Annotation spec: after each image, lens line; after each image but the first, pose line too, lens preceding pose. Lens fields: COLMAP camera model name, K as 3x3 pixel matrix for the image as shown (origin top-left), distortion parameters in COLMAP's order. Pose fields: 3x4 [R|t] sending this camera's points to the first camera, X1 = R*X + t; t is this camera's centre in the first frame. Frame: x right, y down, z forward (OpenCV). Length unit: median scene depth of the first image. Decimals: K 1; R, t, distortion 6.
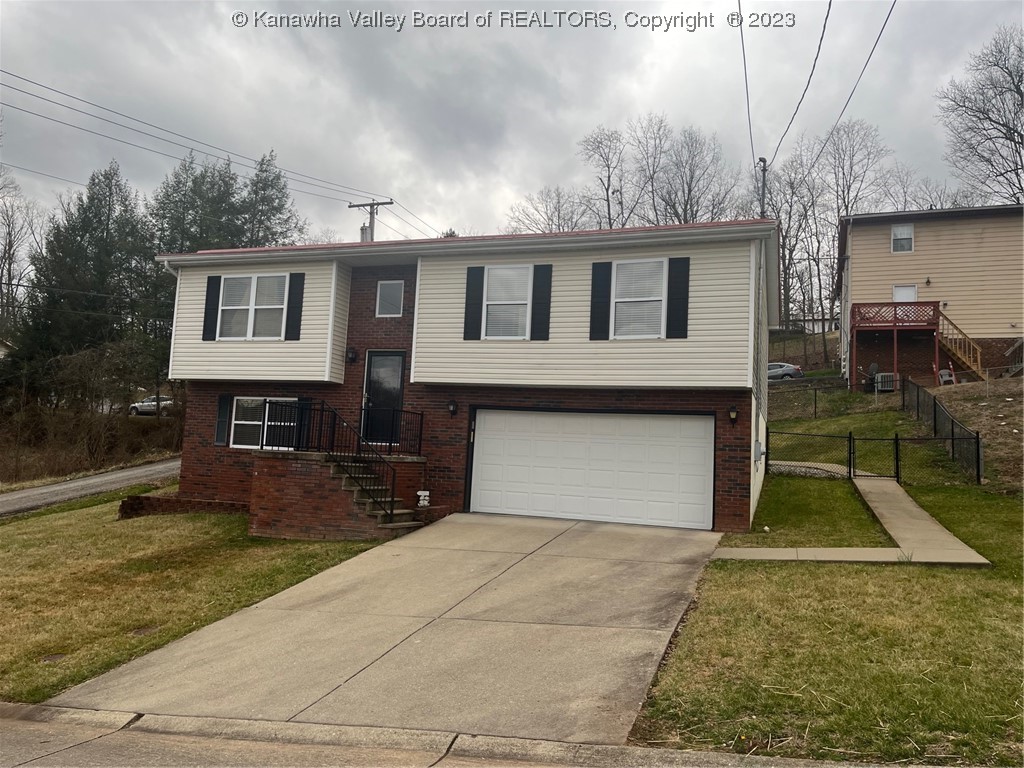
lens RADIAL K [[778.4, 0, 512.2], [0, 778.4, 382.6], [0, 0, 1]] dist [0.034285, -0.006804]
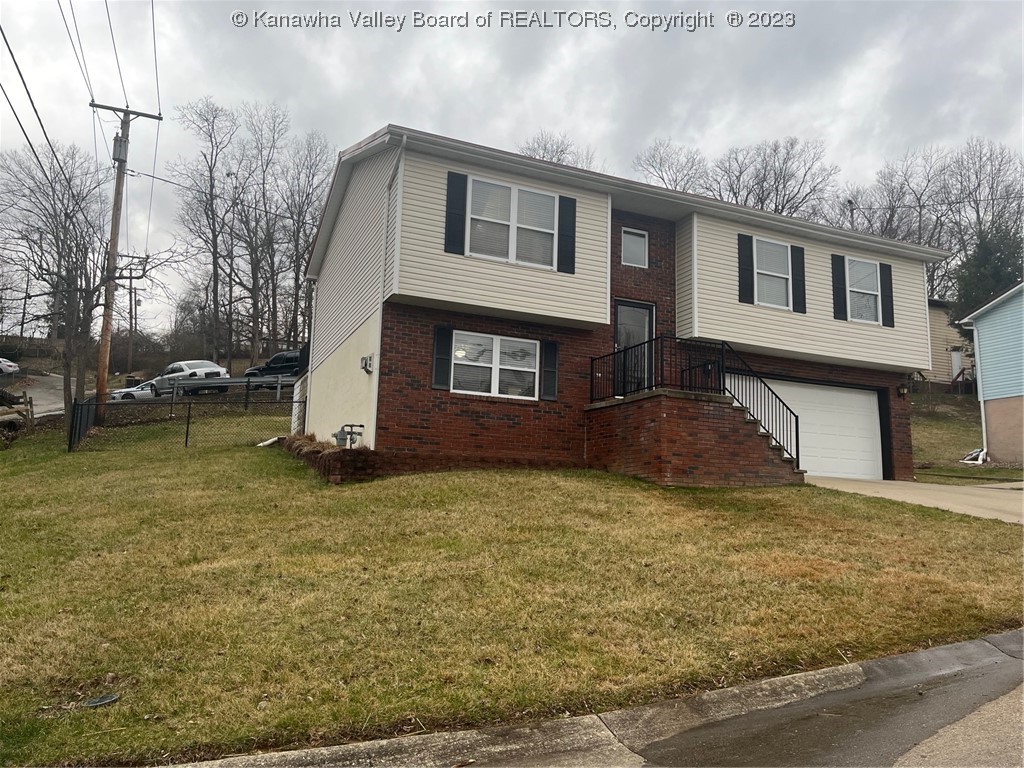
lens RADIAL K [[778.4, 0, 513.5], [0, 778.4, 384.9], [0, 0, 1]] dist [0.034285, -0.006804]
pose [[0.727735, 0.084981, 0.680573, -0.981030], [-0.064807, 0.996375, -0.055115, 0.132018], [-0.682790, -0.003997, 0.730604, 0.443629]]
